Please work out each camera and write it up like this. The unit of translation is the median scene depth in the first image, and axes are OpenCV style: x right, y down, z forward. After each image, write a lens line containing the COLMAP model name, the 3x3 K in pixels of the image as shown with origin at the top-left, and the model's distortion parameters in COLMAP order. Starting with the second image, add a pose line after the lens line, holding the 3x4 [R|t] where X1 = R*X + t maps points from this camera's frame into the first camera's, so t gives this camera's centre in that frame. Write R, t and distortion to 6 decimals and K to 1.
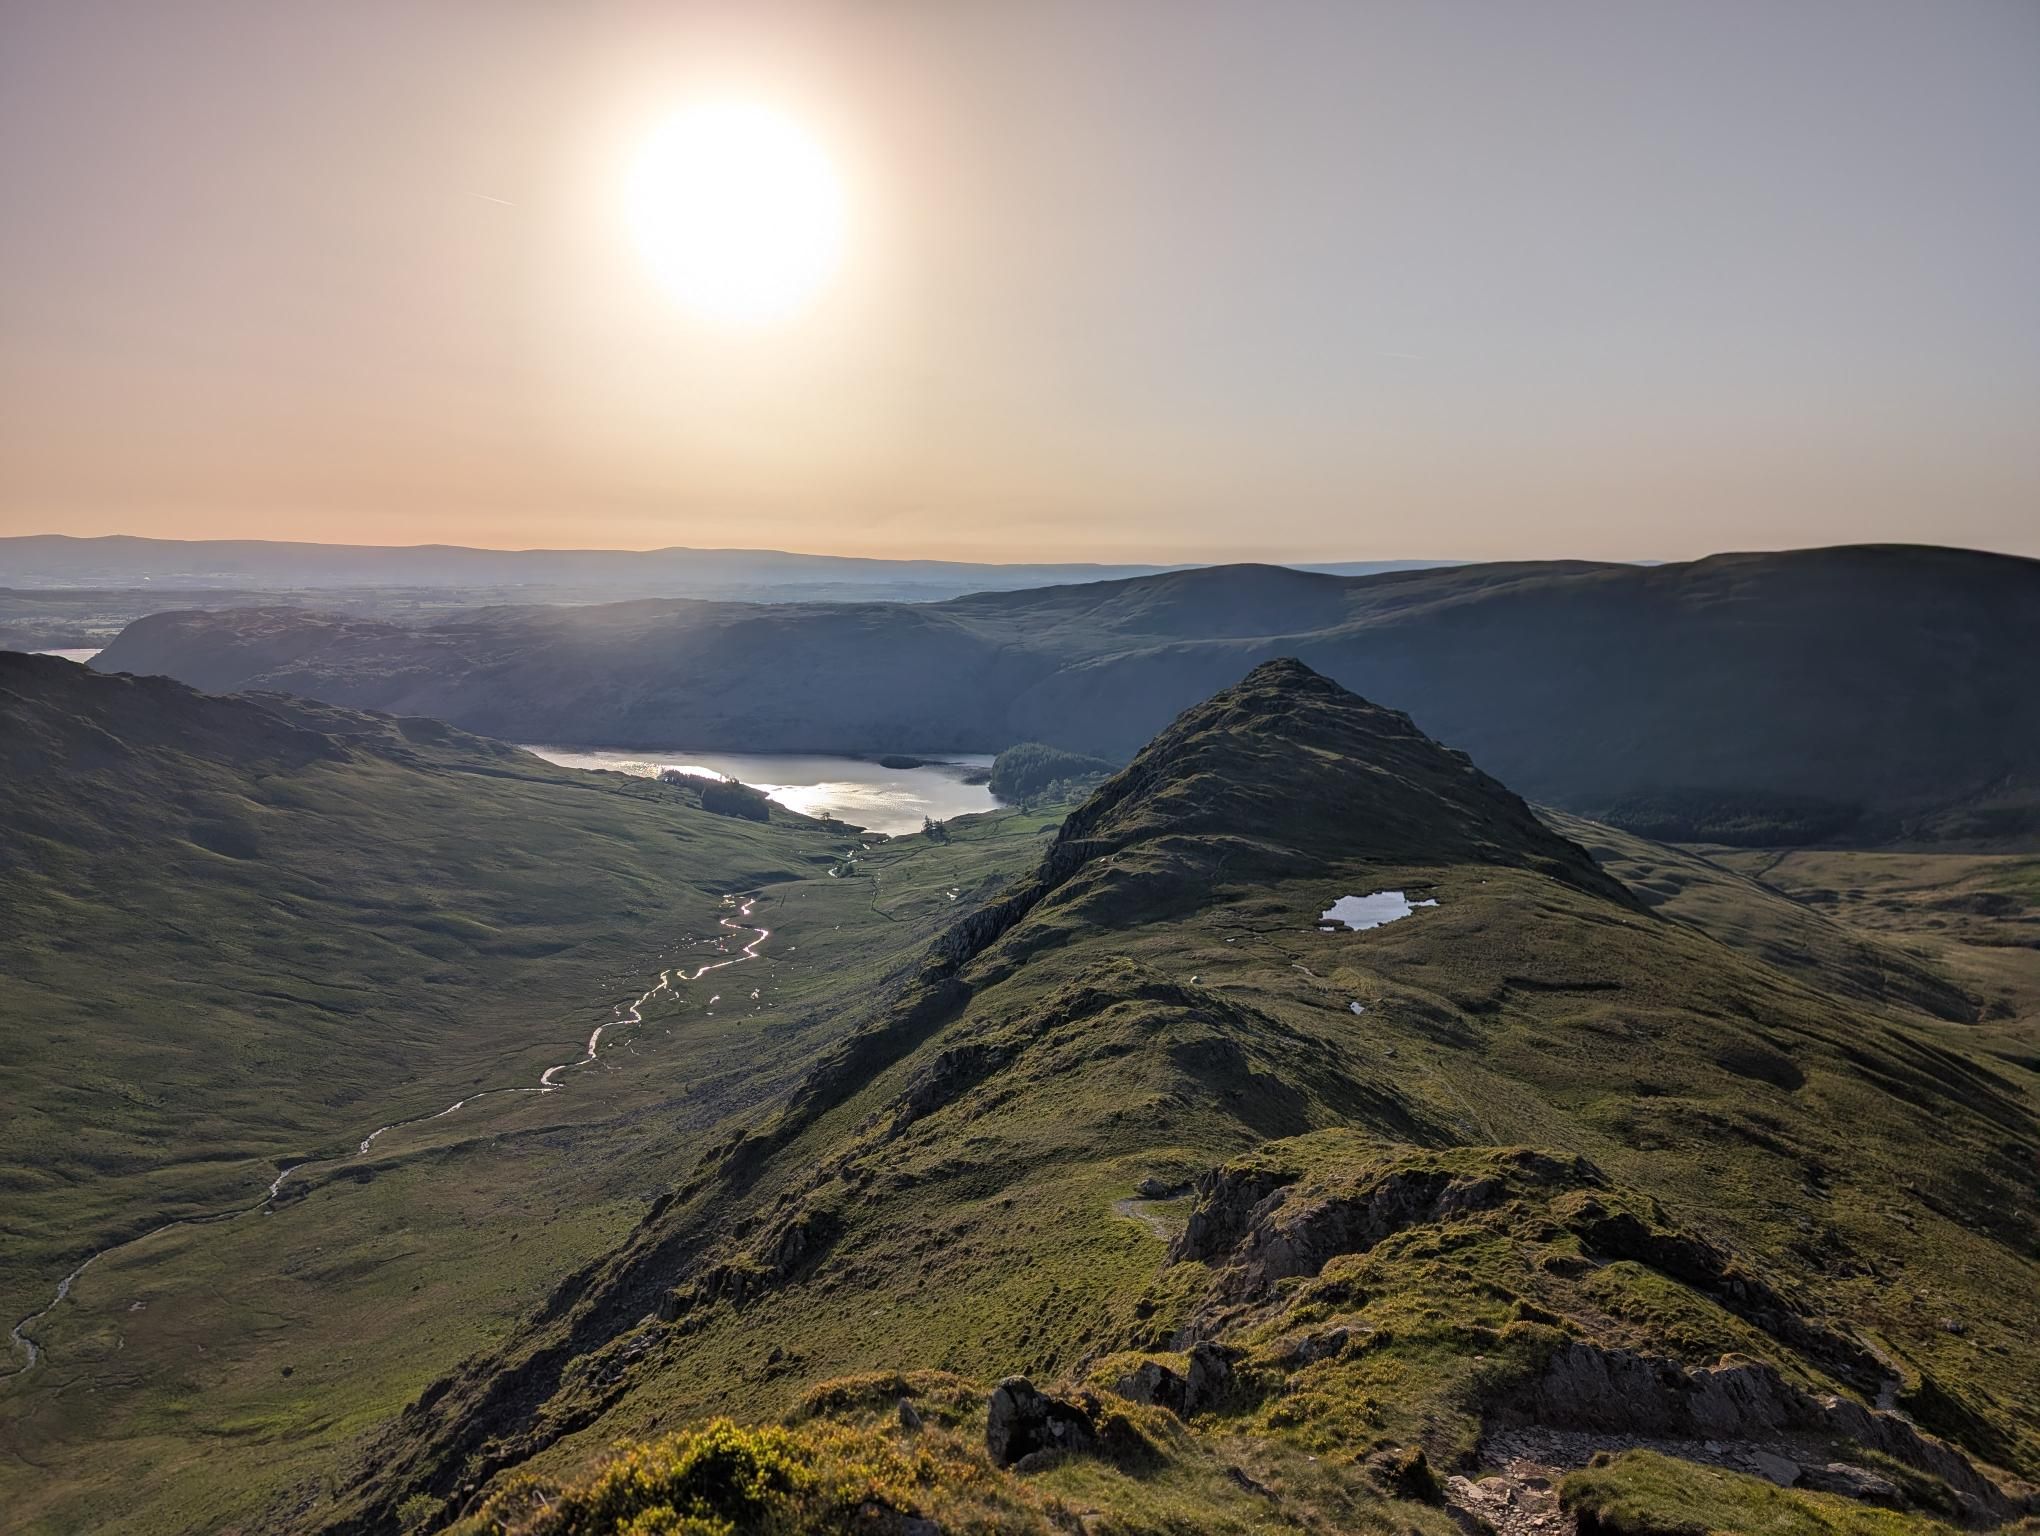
lens RADIAL K [[1434.5, 0, 1020.0], [0, 1434.5, 768.0], [0, 0, 1]] dist [0.012292, 0.002055]
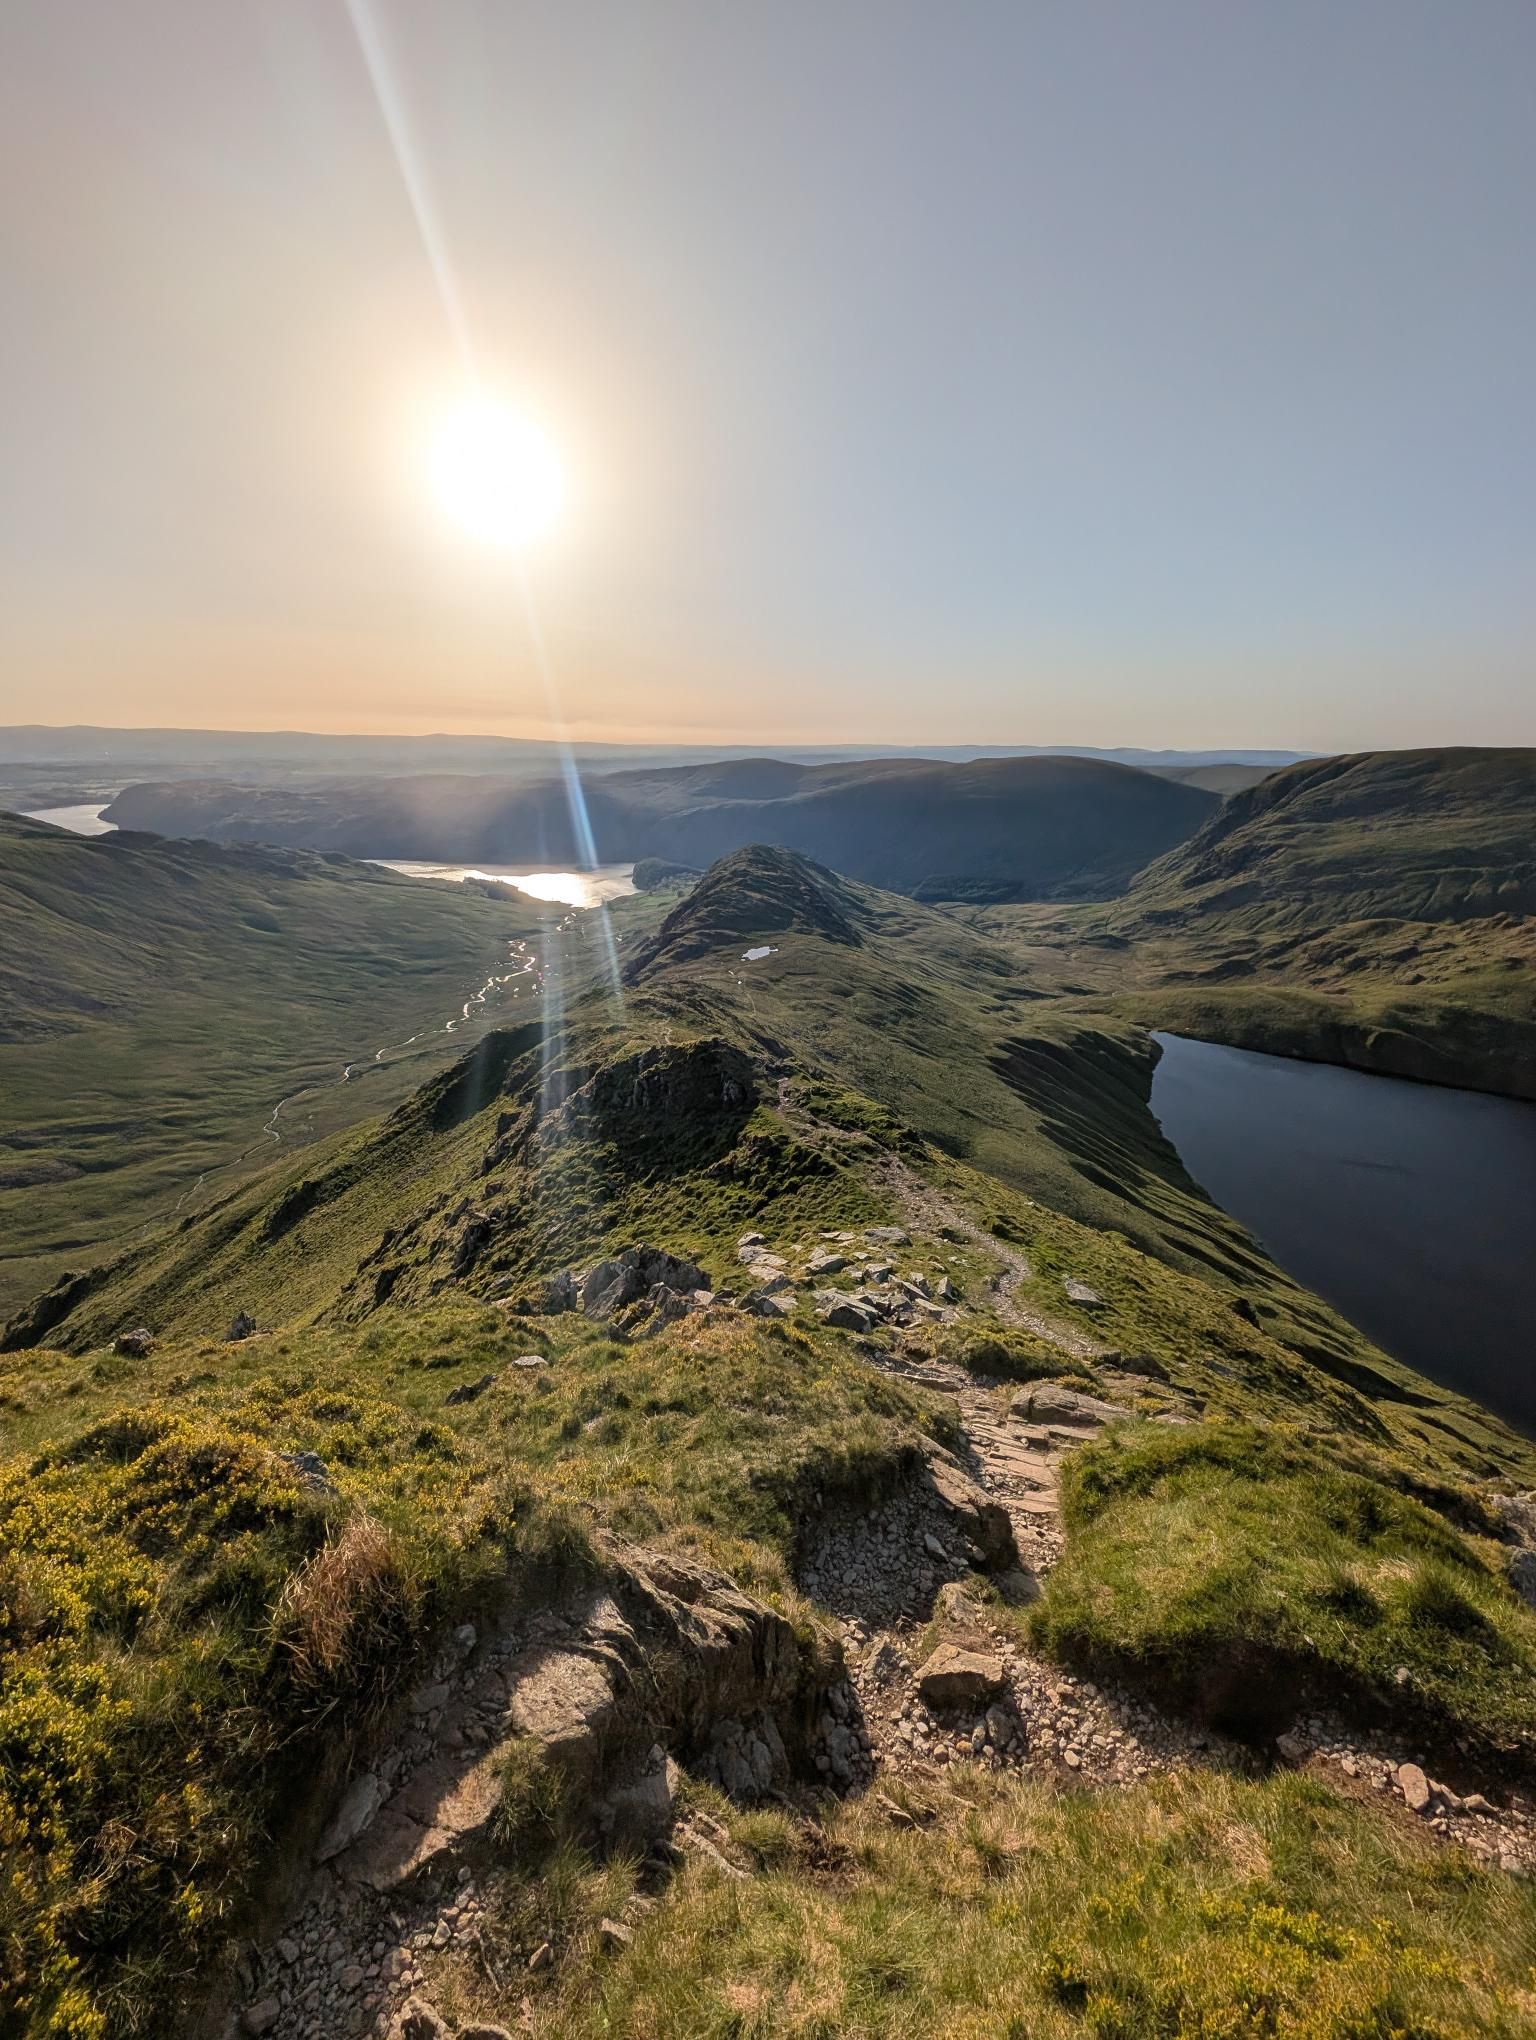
lens RADIAL K [[730.9, 0, 768.0], [0, 730.9, 1020.0], [0, 0, 1]] dist [-0.001323, 0.000008]
pose [[0.986912, -0.050608, 0.153110, -0.000679], [0.017122, 0.976998, 0.212561, -0.026120], [-0.160345, -0.207157, 0.965078, -0.160975]]
